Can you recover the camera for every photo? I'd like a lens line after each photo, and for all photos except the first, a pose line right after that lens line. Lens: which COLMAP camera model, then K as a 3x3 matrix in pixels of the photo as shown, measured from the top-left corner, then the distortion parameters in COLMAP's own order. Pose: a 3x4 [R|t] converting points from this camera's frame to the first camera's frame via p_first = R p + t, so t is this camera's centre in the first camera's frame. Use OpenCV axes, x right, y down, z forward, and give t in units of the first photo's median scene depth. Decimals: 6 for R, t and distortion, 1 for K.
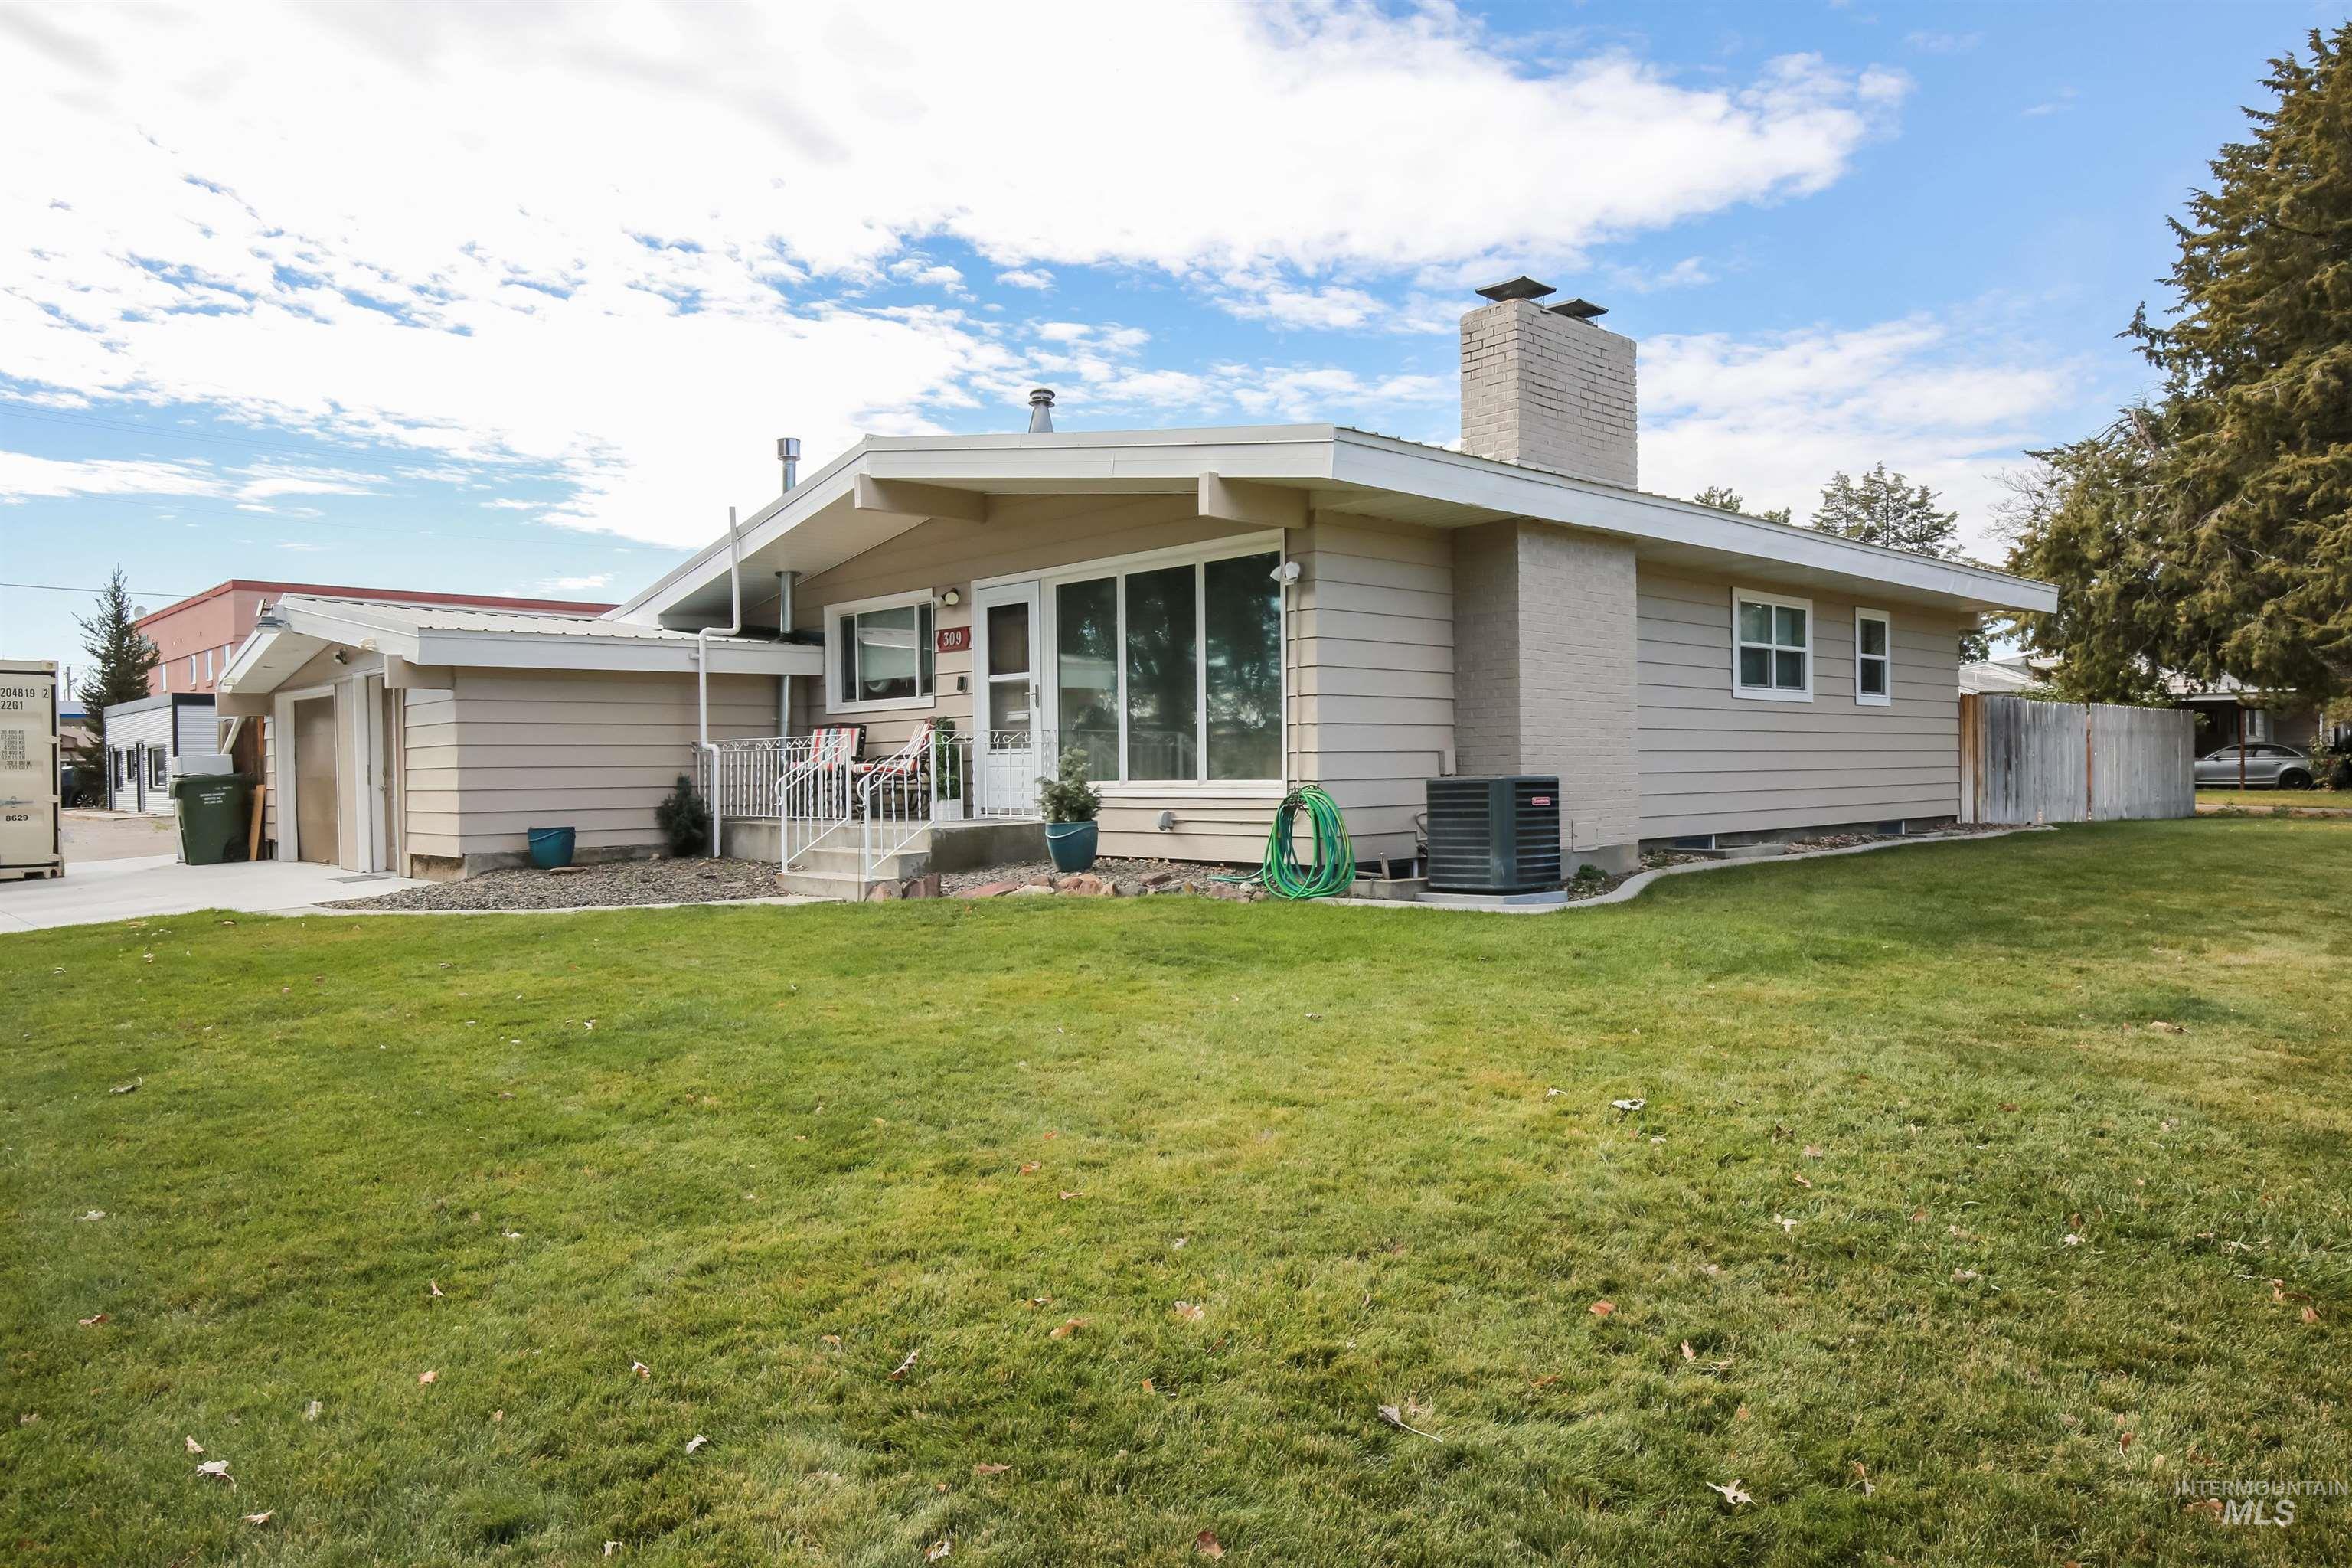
lens RADIAL K [[1536.7, 0, 1176.0], [0, 1536.7, 784.0], [0, 0, 1]] dist [-0.004499, -0.001548]
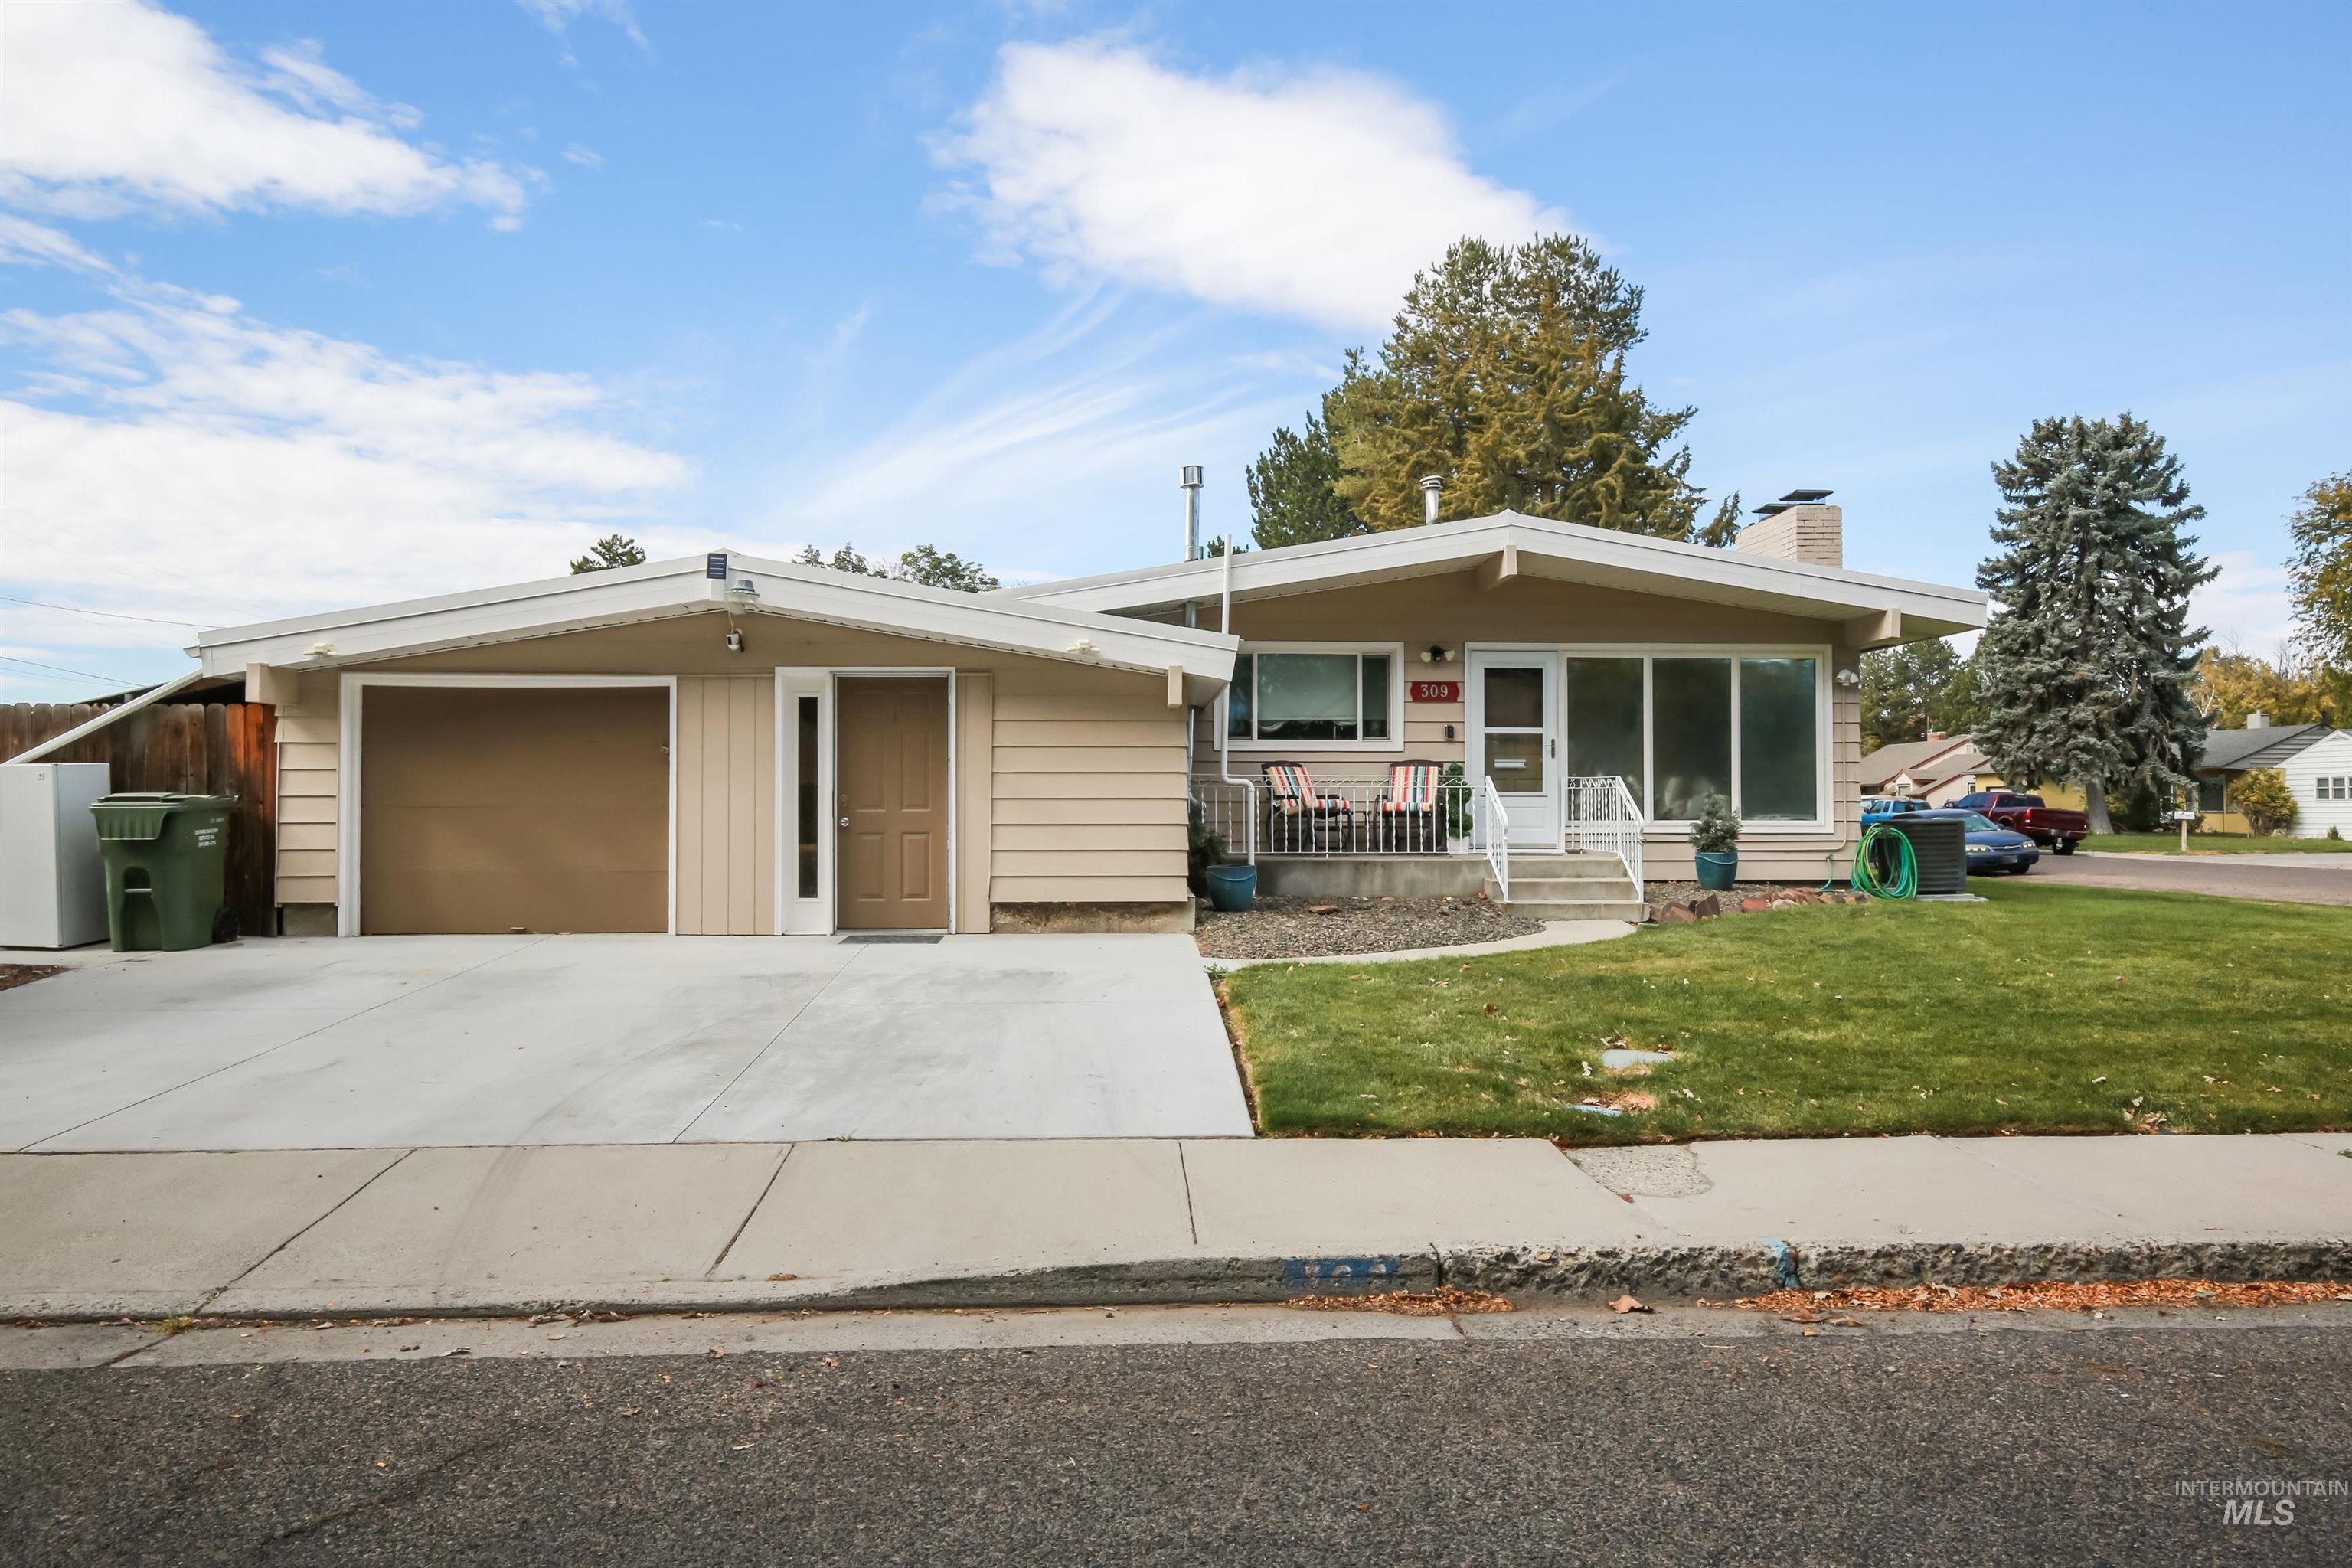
lens RADIAL K [[1619.3, 0, 1176.0], [0, 1619.3, 784.0], [0, 0, 1]] dist [-0.000425, 0.001483]
pose [[0.642288, 0.027407, 0.765973, -1.098625], [-0.000022, 0.999361, -0.035739, 0.013233], [-0.766464, 0.022938, 0.641878, 0.374213]]
